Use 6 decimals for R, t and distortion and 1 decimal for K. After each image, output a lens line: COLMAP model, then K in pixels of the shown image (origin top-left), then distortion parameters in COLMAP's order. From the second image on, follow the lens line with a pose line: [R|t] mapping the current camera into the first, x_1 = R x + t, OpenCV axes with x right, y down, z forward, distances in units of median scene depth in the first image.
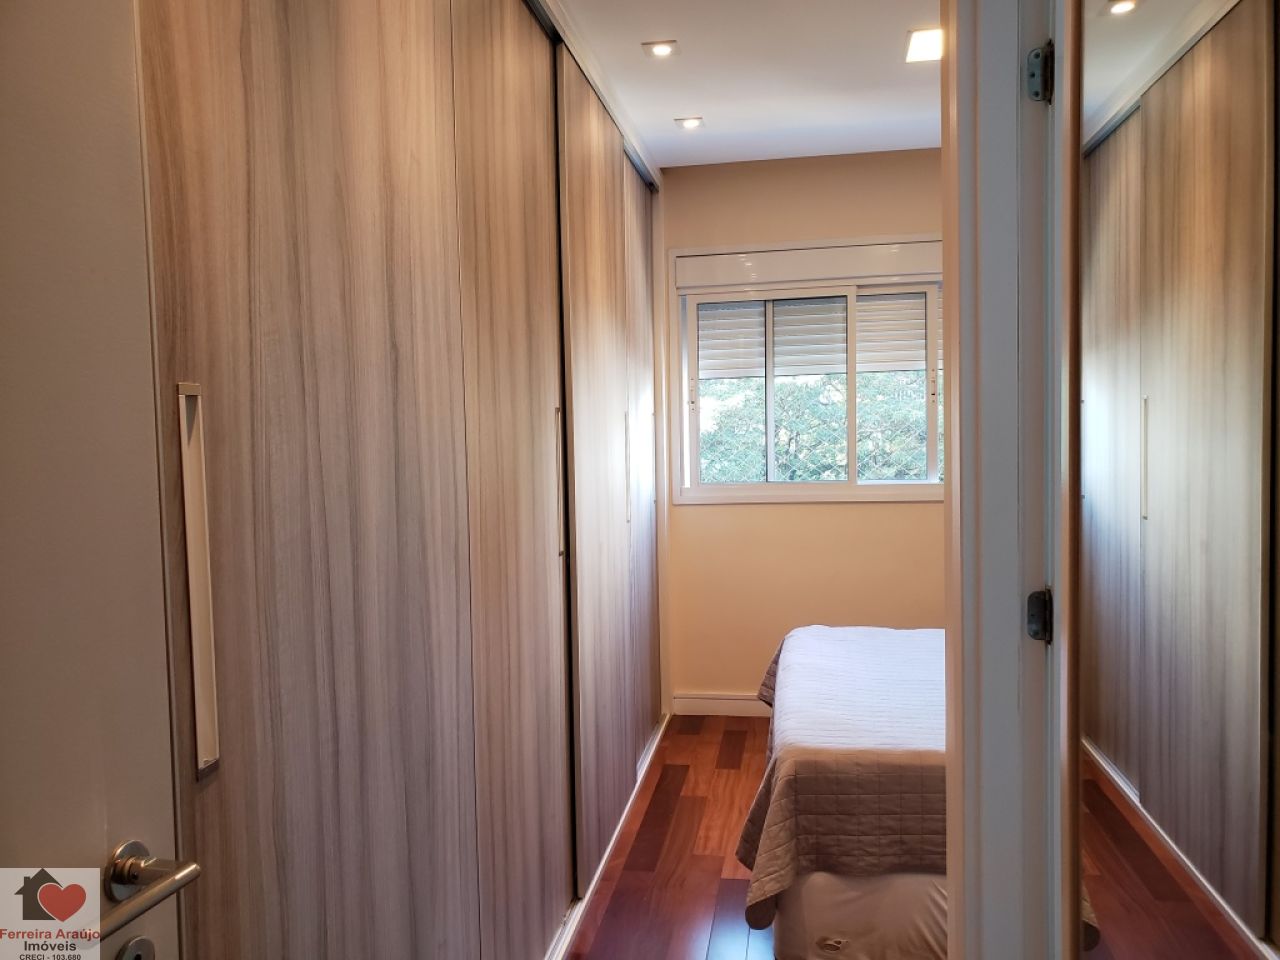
lens RADIAL K [[988.3, 0, 640.0], [0, 988.3, 480.0], [0, 0, 1]] dist [0.000567, -0.006411]
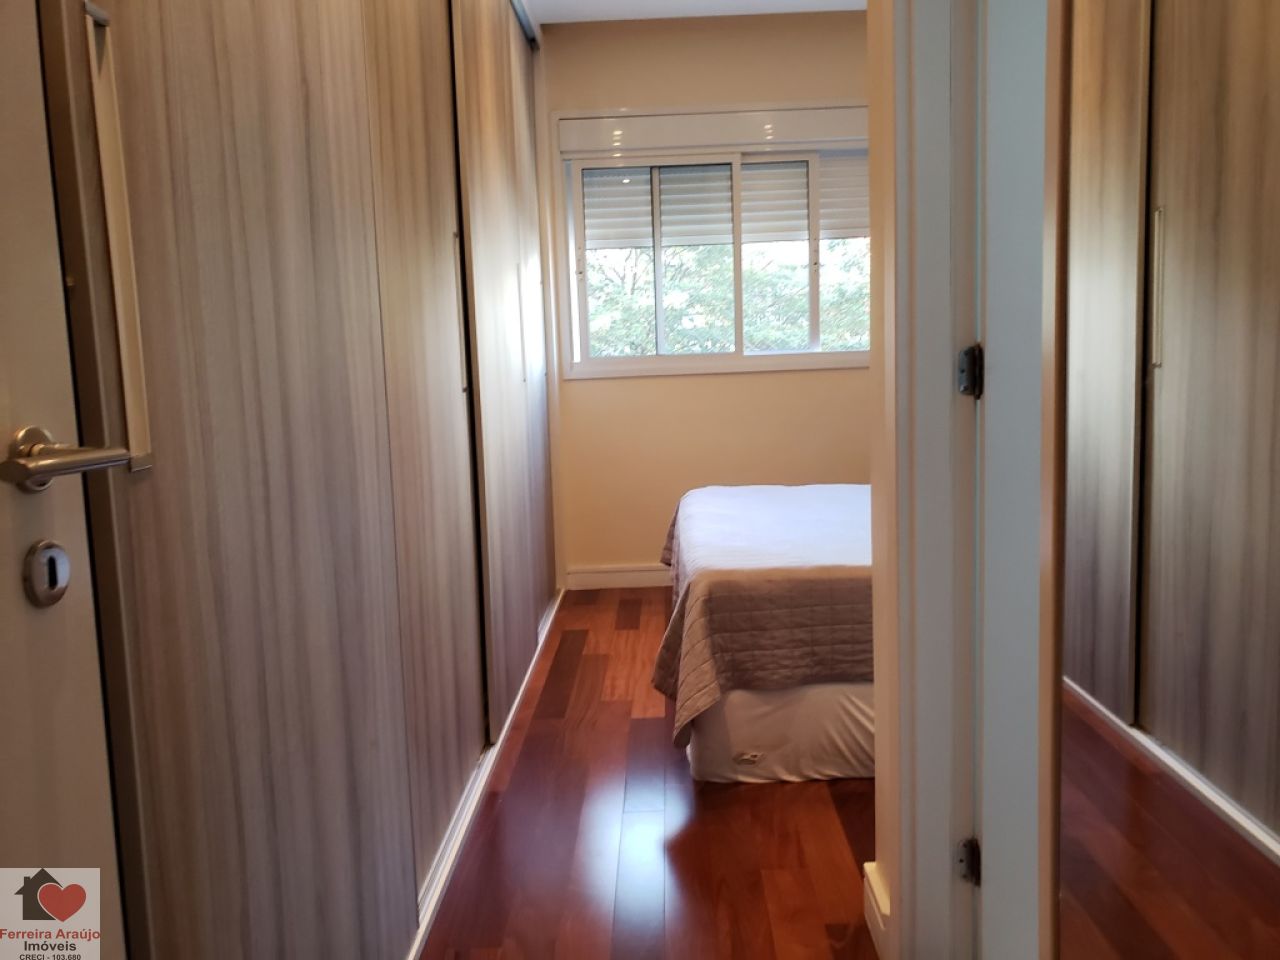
lens RADIAL K [[975.2, 0, 640.0], [0, 975.2, 480.0], [0, 0, 1]] dist [-0.000868, -0.000955]
pose [[0.989710, -0.029306, 0.140054, -0.042979], [0.020906, 0.997914, 0.061072, 0.100291], [-0.141552, -0.057515, 0.988259, 0.024130]]
